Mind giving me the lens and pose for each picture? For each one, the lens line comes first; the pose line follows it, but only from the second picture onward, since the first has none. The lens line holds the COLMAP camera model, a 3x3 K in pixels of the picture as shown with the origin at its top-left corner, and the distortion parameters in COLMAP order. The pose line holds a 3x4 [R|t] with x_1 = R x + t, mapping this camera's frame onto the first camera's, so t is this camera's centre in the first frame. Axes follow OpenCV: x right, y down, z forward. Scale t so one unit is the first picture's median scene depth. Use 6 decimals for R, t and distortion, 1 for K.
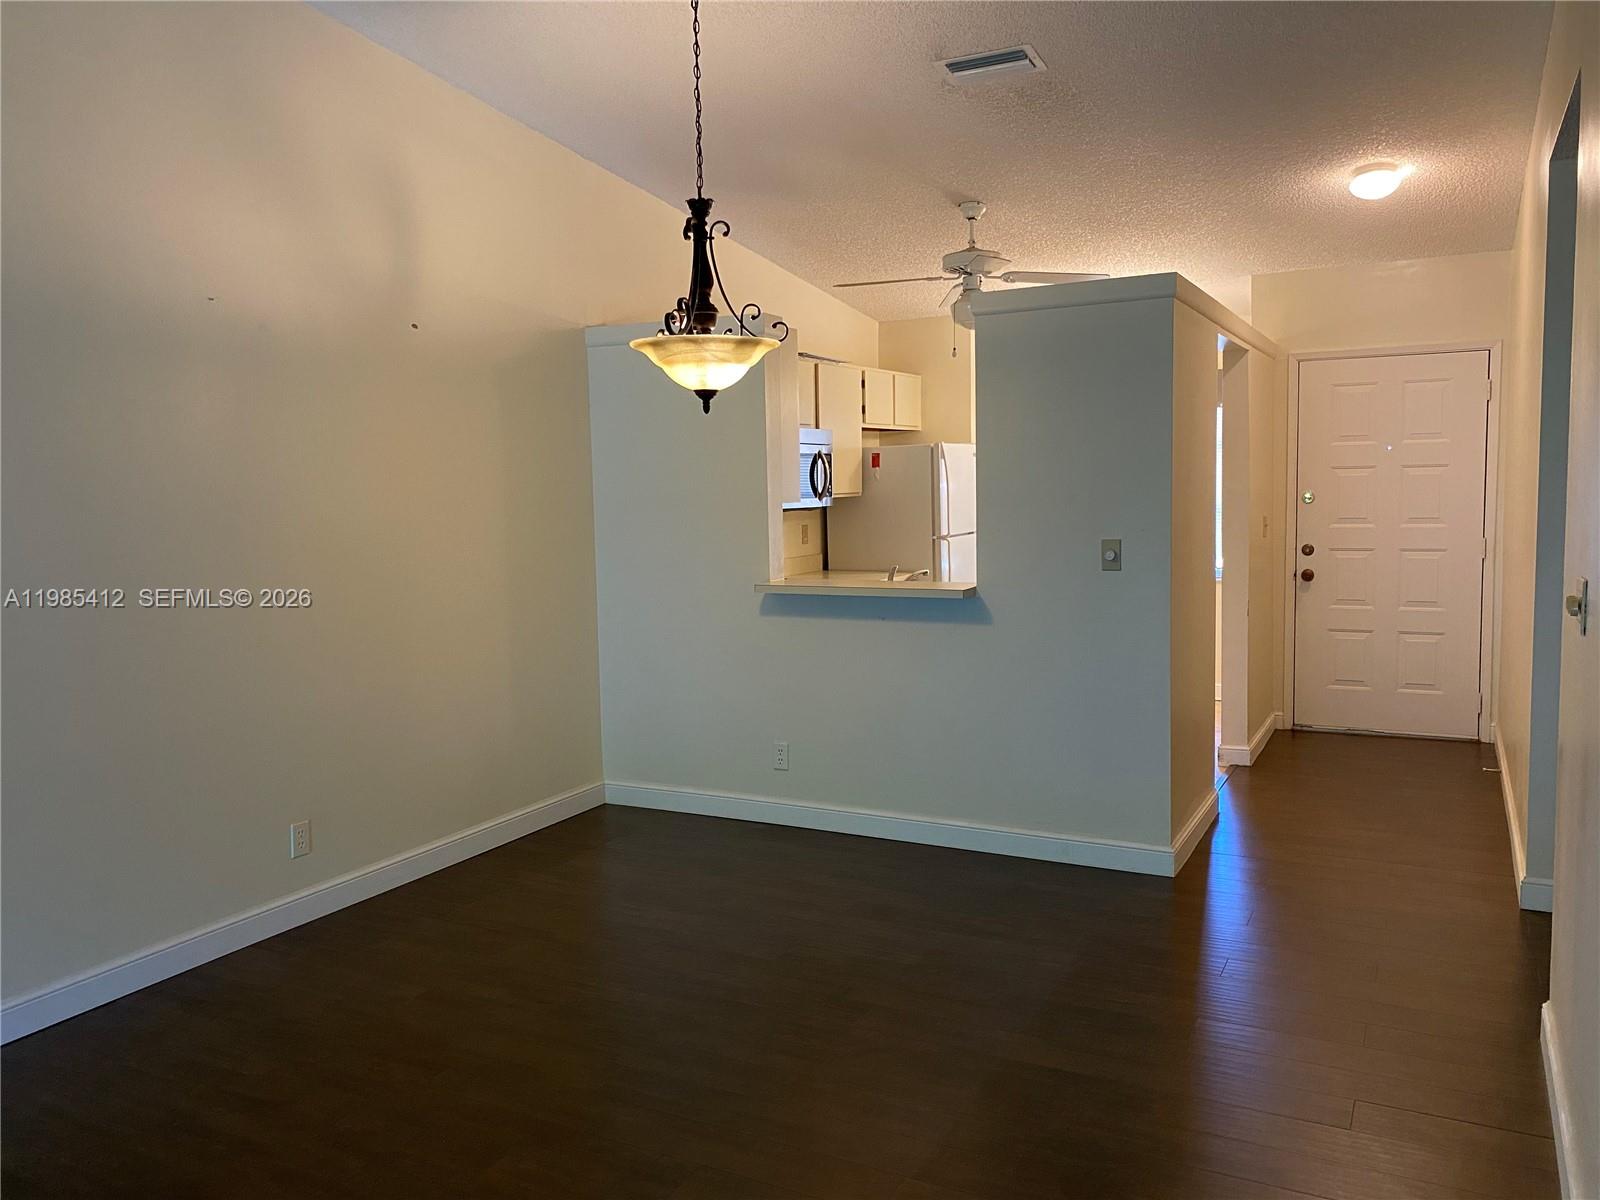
lens RADIAL K [[1204.7, 0, 795.7], [0, 1204.7, 598.3], [0, 0, 1]] dist [0.092330, -0.117181]
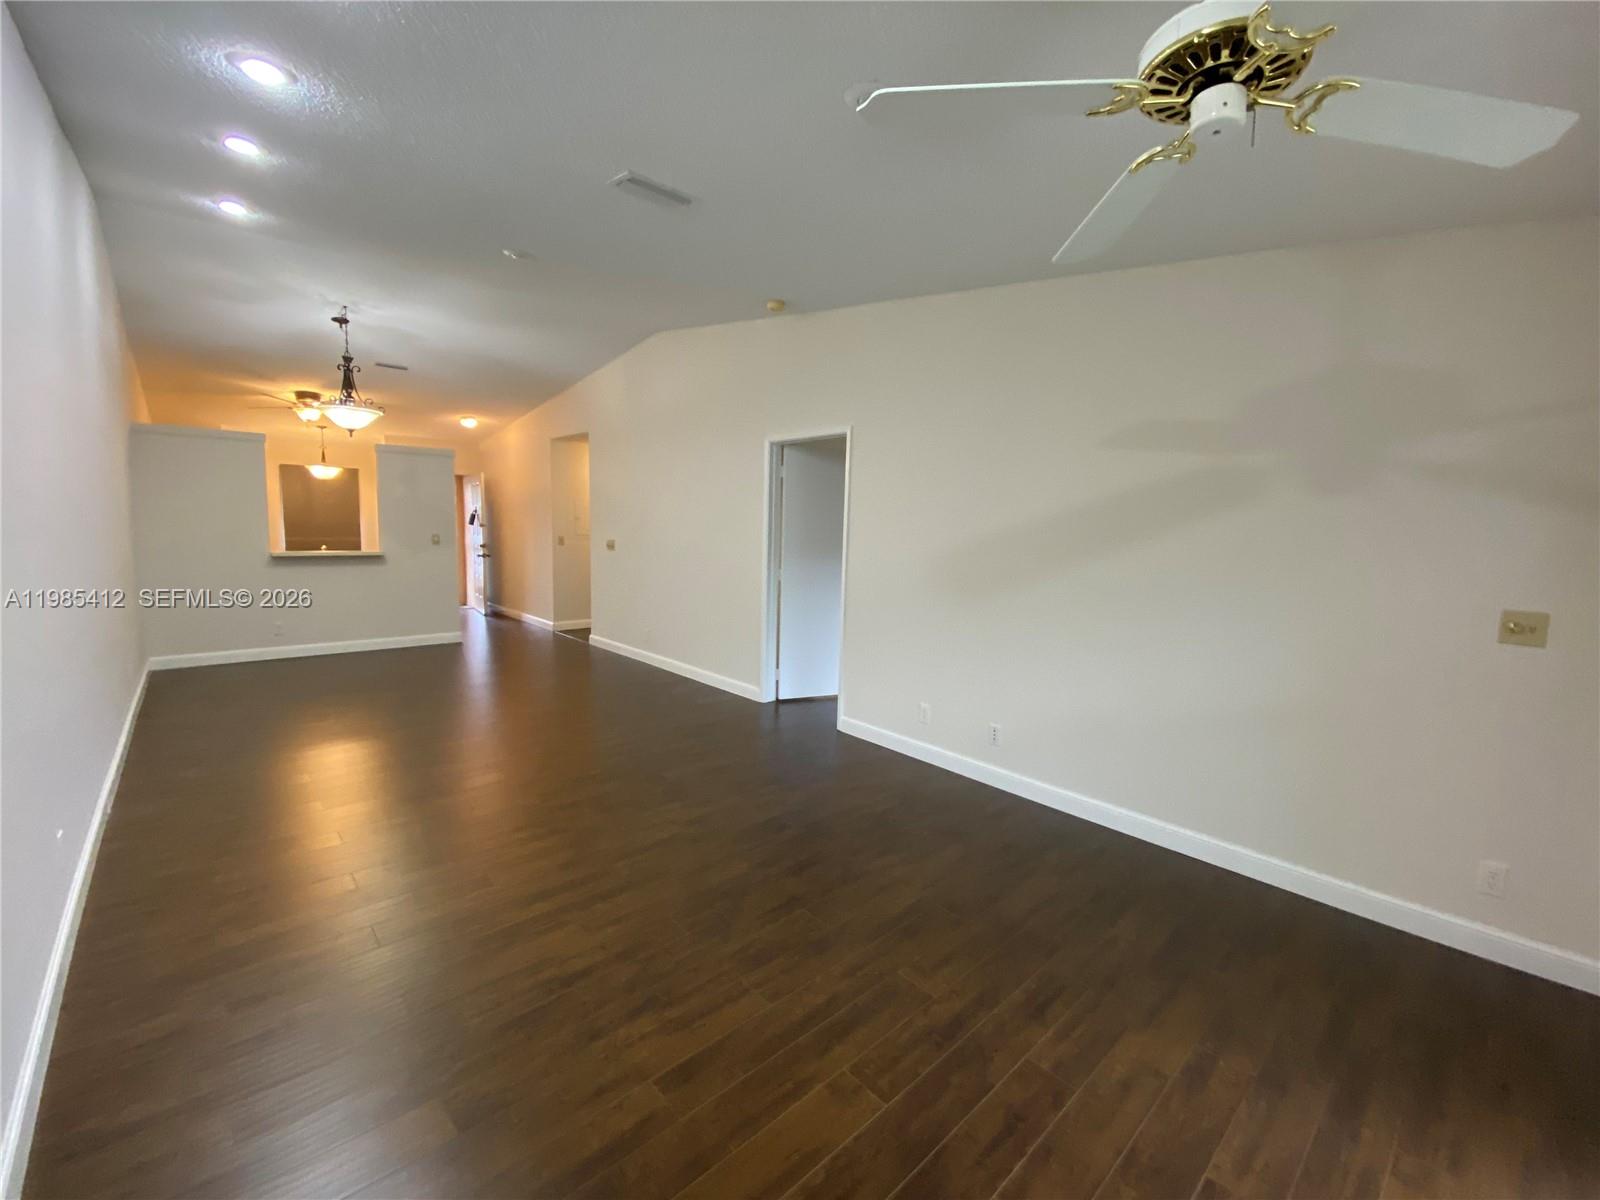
lens RADIAL K [[655.2, 0, 800.0], [0, 655.2, 600.0], [0, 0, 1]] dist [0.023406, -0.000078]
pose [[0.334178, -0.076796, 0.939376, -0.627386], [0.057780, 0.996470, 0.060909, 0.042092], [-0.940737, 0.033923, 0.337435, -0.252099]]
